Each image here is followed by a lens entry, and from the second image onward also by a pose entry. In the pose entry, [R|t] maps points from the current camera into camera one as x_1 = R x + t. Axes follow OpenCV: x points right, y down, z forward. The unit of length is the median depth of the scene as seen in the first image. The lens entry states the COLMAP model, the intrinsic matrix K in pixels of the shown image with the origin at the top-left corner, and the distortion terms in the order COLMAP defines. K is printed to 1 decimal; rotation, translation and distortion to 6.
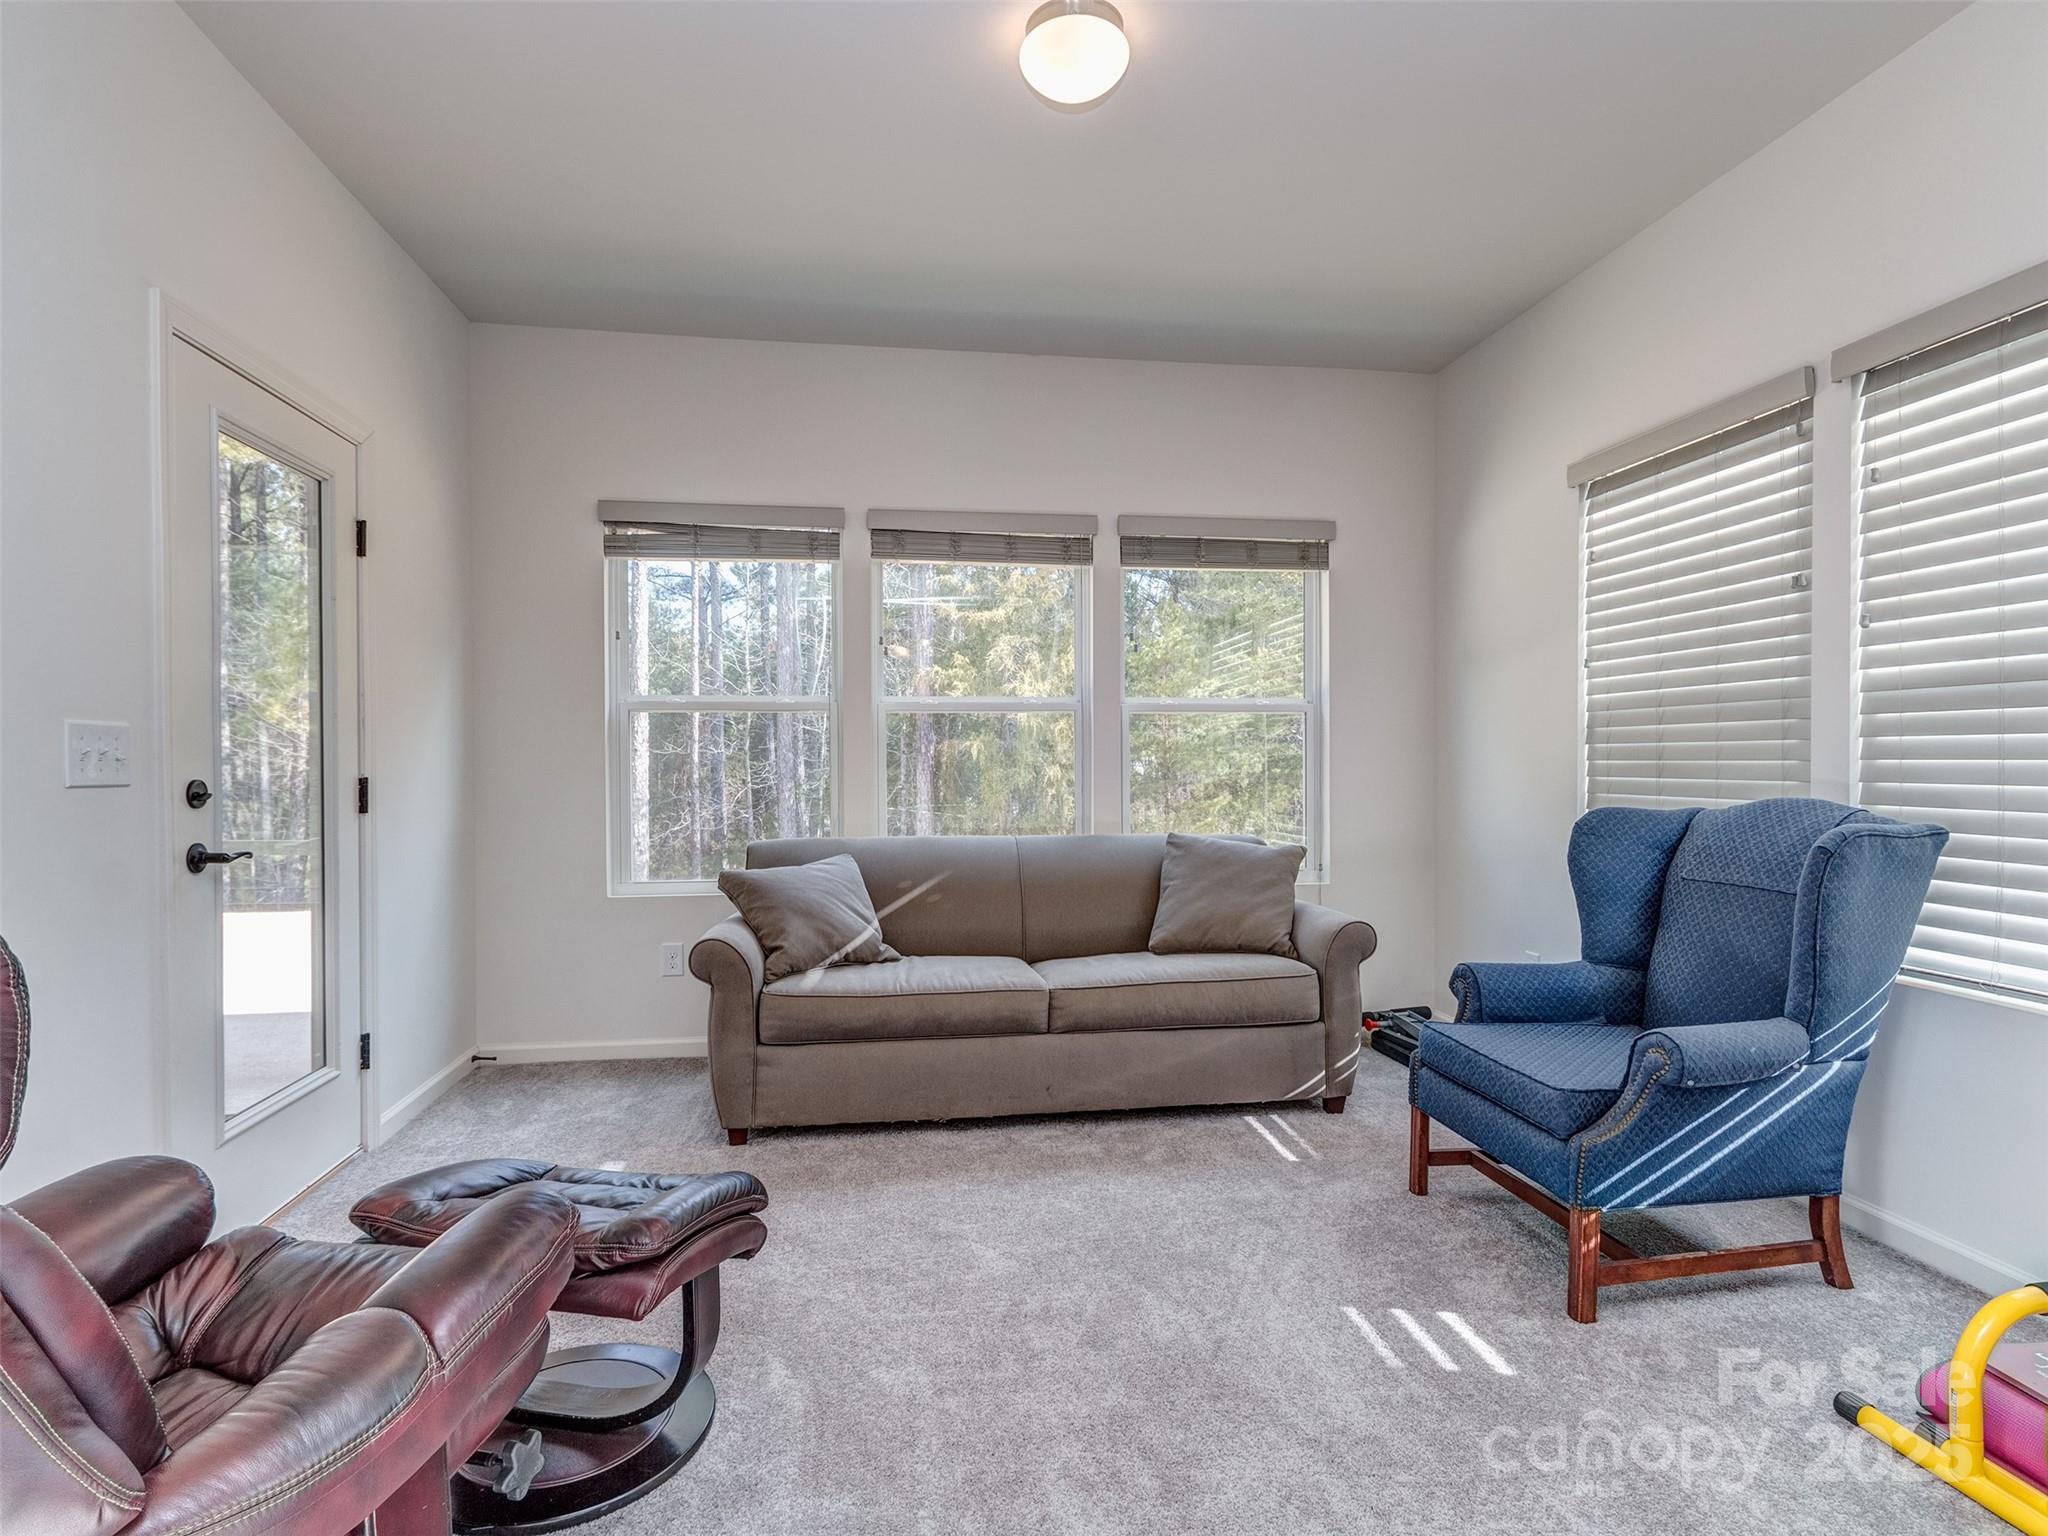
lens RADIAL K [[1078.8, 0, 1017.7], [0, 1078.8, 743.0], [0, 0, 1]] dist [0.005442, -0.000251]
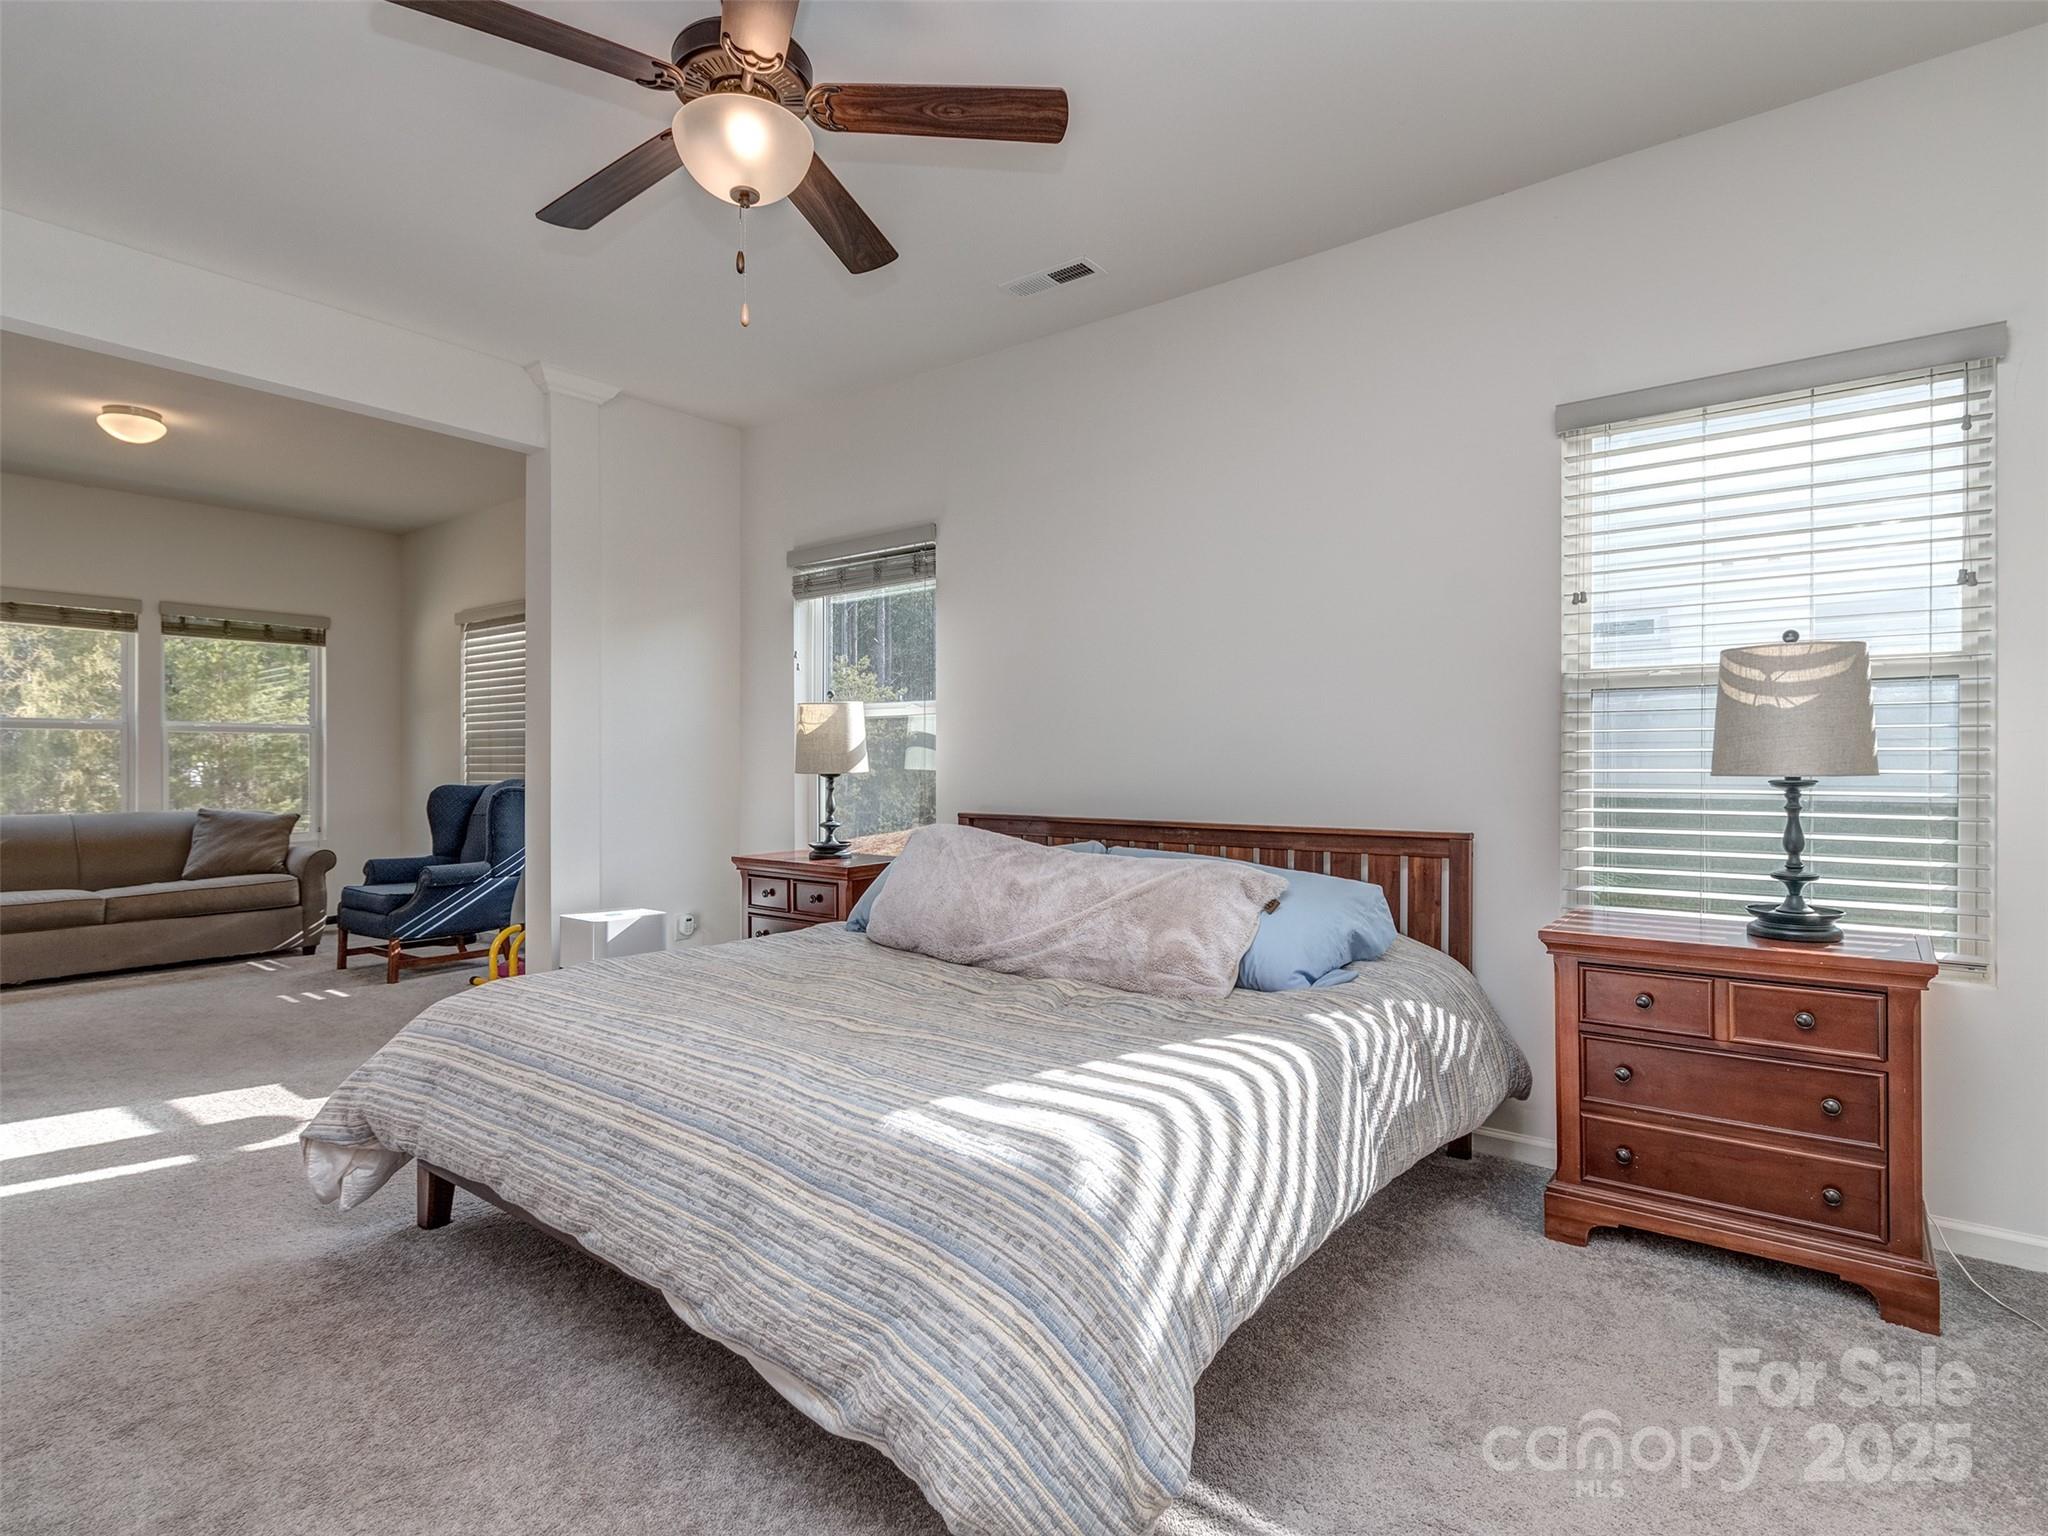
lens RADIAL K [[1056.3, 0, 1025.5], [0, 1056.3, 761.8], [0, 0, 1]] dist [0.002830, -0.001502]
pose [[0.712324, 0.003357, 0.701843, -0.096819], [-0.011487, 0.999910, 0.006876, -0.011809], [-0.701757, -0.012960, 0.712299, -1.077931]]
